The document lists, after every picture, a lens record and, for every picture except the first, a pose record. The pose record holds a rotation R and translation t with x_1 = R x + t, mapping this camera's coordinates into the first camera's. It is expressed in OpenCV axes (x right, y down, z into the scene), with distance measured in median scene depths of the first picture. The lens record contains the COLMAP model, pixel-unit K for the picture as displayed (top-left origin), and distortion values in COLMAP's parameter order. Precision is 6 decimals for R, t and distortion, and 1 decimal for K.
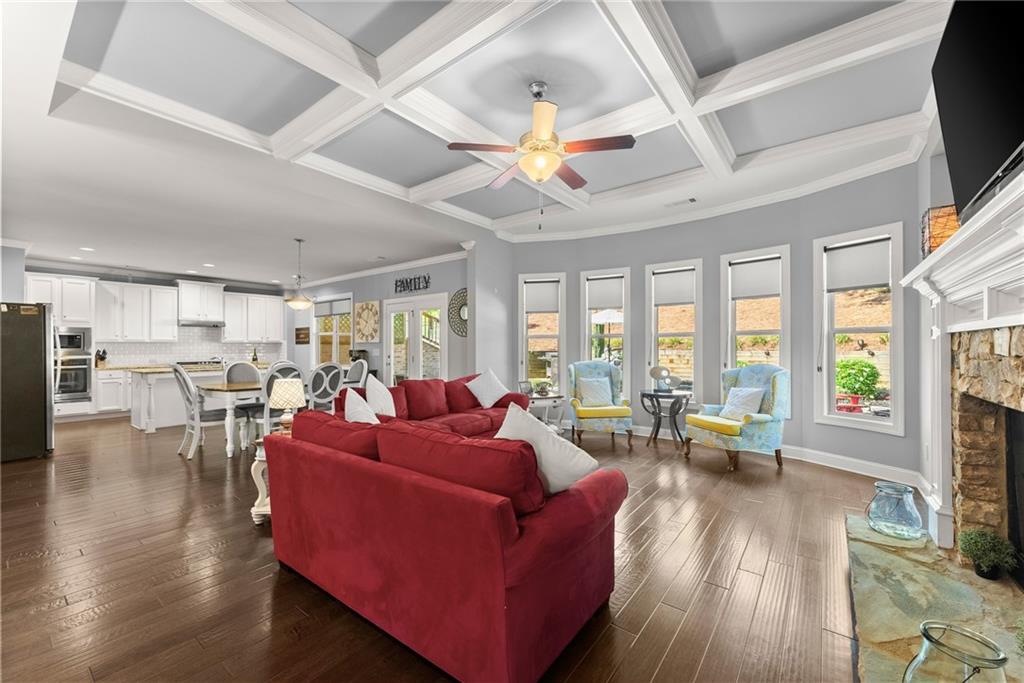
lens RADIAL K [[409.3, 0, 508.4], [0, 409.3, 345.7], [0, 0, 1]] dist [0.001112, -0.000093]
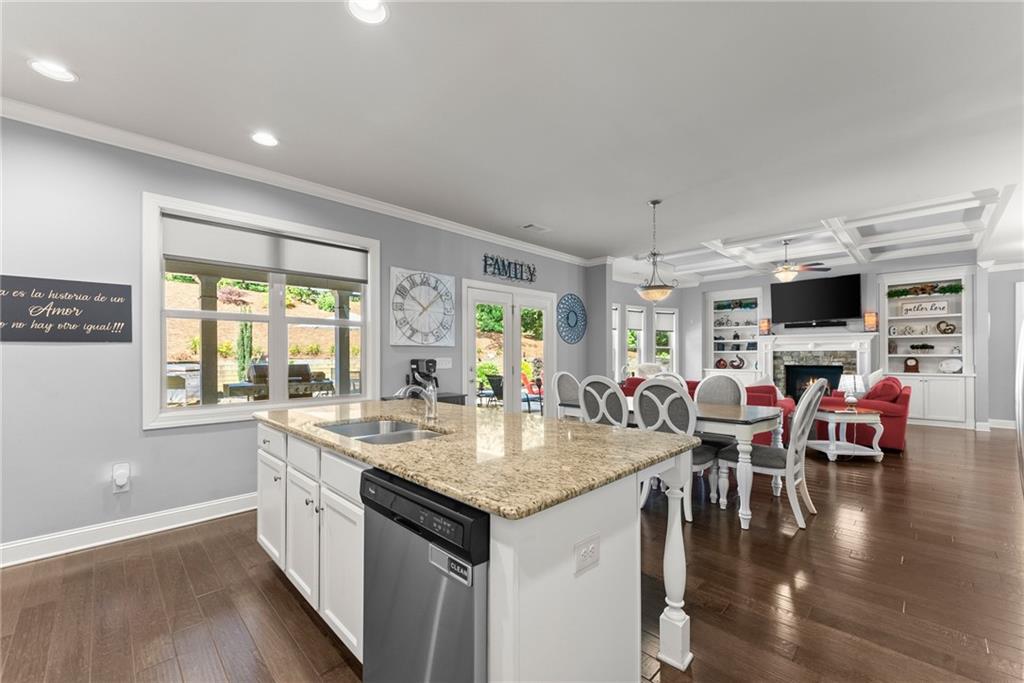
lens RADIAL K [[414.3, 0, 507.1], [0, 414.3, 355.6], [0, 0, 1]] dist [-0.000174, 0.000110]
pose [[0.131687, 0.000676, 0.991291, -0.999435], [-0.003460, 0.999994, -0.000222, 0.006166], [-0.991285, -0.003401, 0.131689, 0.922908]]
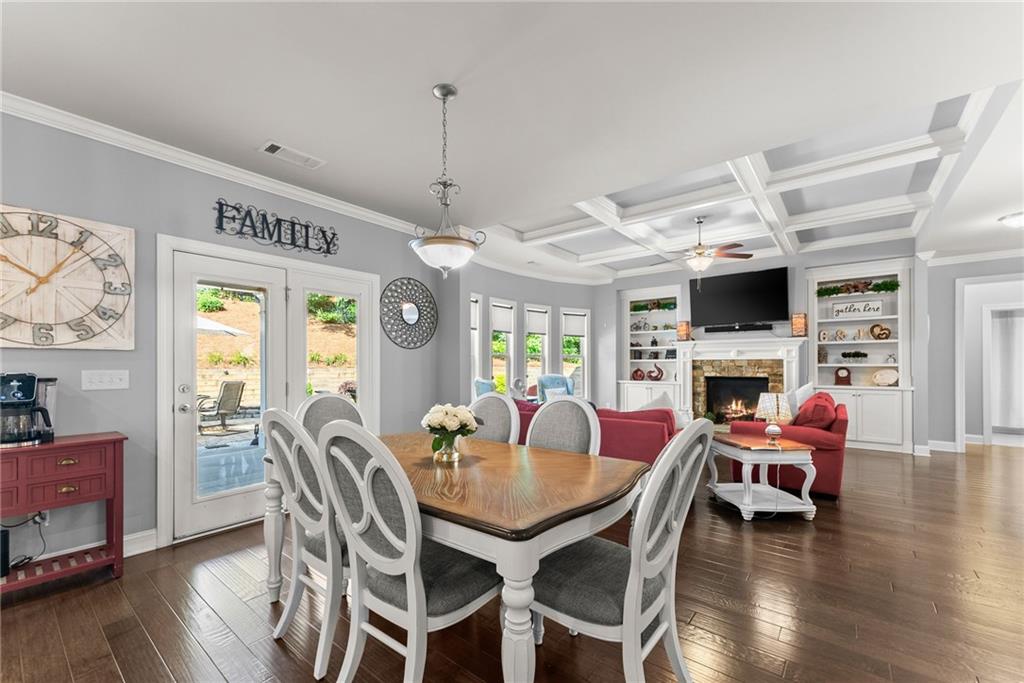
lens RADIAL K [[418.2, 0, 507.4], [0, 418.2, 364.9], [0, 0, 1]] dist [-0.000631, -0.000216]
pose [[0.019928, 0.000140, 0.999801, -0.726745], [-0.003286, 0.999995, -0.000074, 0.004075], [-0.999796, -0.003284, 0.019929, 0.741895]]
